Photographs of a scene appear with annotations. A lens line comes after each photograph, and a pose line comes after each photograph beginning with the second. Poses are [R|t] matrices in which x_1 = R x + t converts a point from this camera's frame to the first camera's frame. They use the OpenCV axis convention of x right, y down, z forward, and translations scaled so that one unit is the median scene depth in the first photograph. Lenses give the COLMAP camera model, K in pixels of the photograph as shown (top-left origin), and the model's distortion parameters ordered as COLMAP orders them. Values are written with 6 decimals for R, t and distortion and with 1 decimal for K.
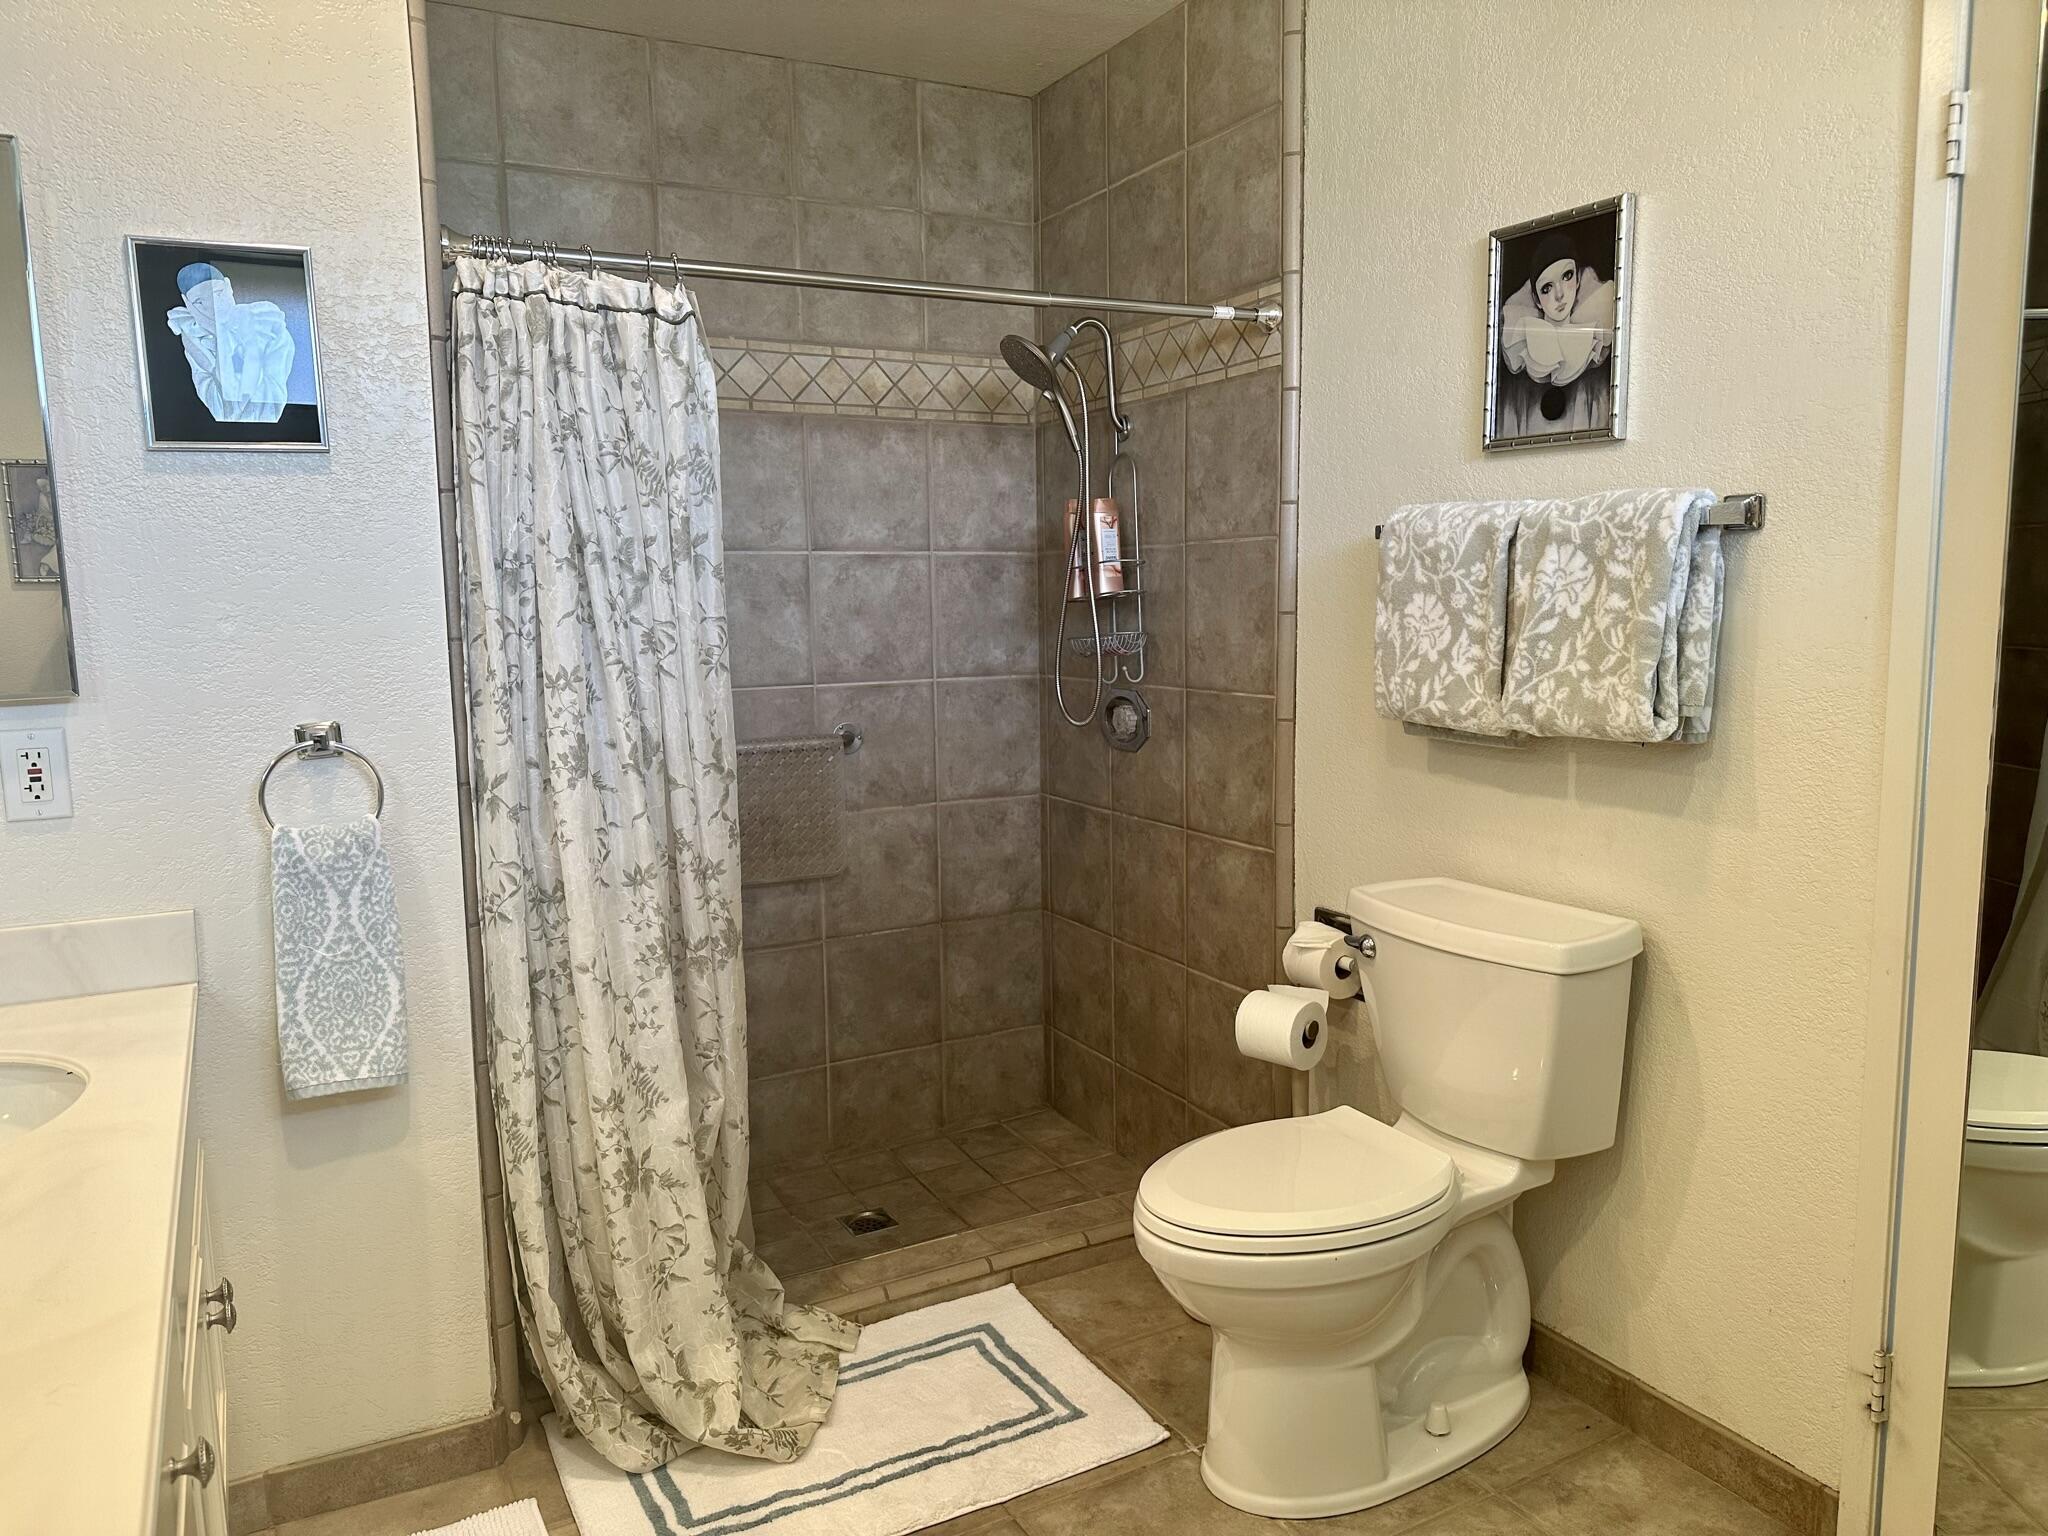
lens RADIAL K [[1437.7, 0, 1023.9], [0, 1437.7, 765.1], [0, 0, 1]] dist [0.050622, -0.009000]
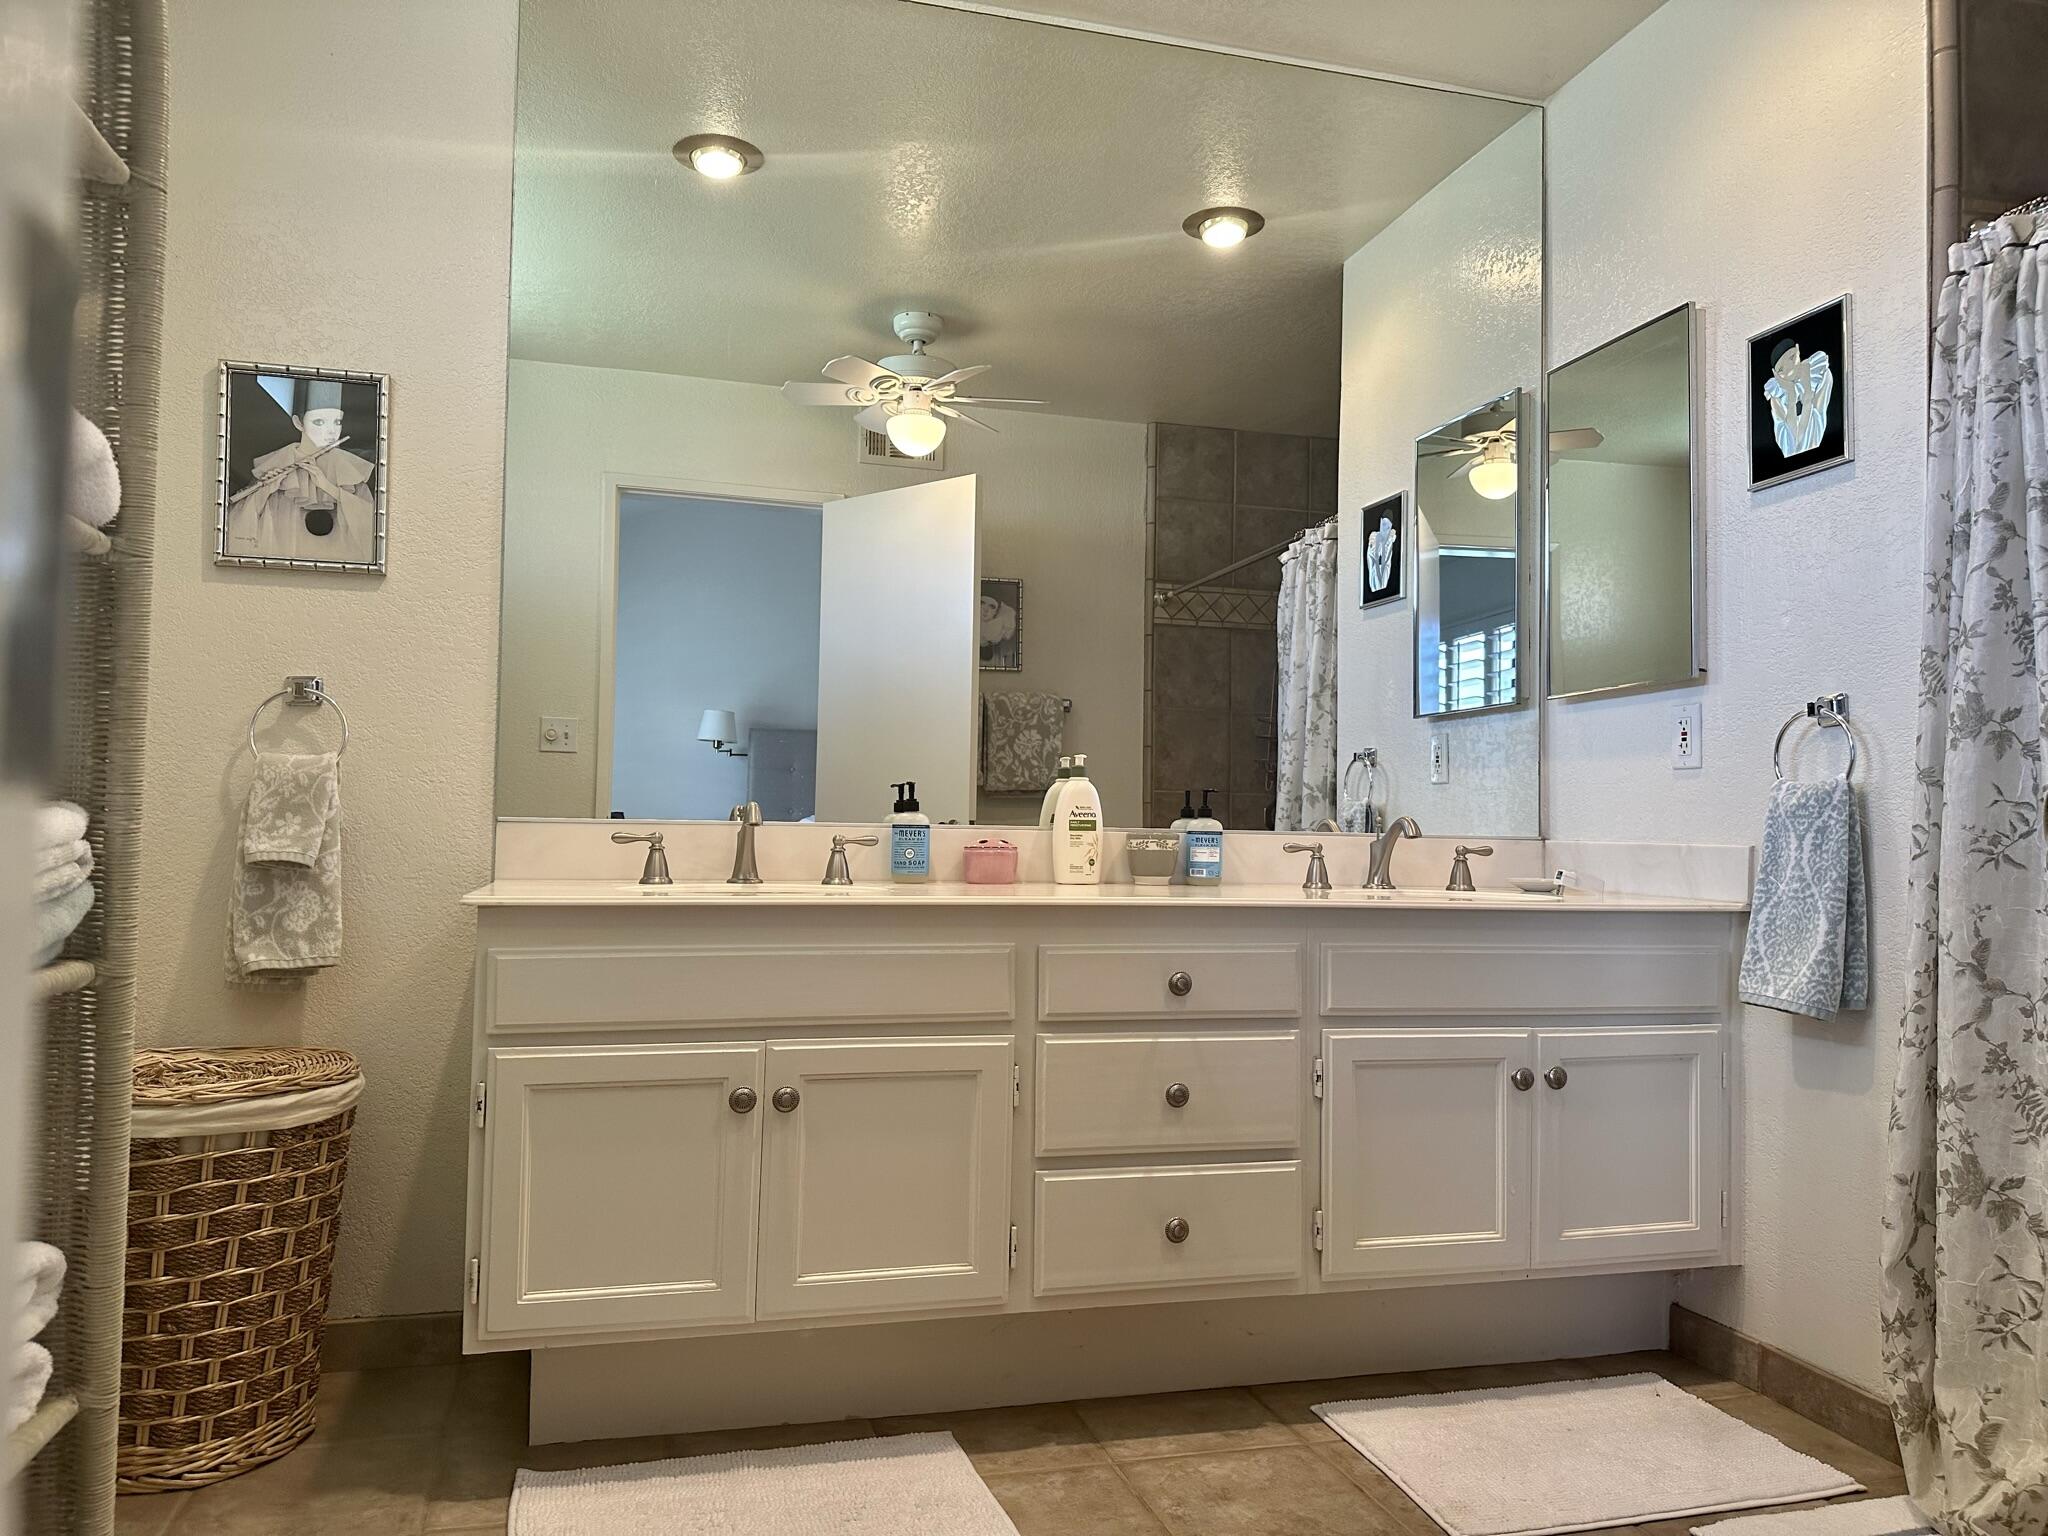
lens RADIAL K [[1437.7, 0, 1022.7], [0, 1437.7, 768.3], [0, 0, 1]] dist [0.050622, -0.009000]
pose [[-0.179466, -0.026424, -0.983409, 0.779341], [-0.154200, 0.988038, 0.001592, 0.127264], [0.971604, 0.151927, -0.181394, 0.604759]]
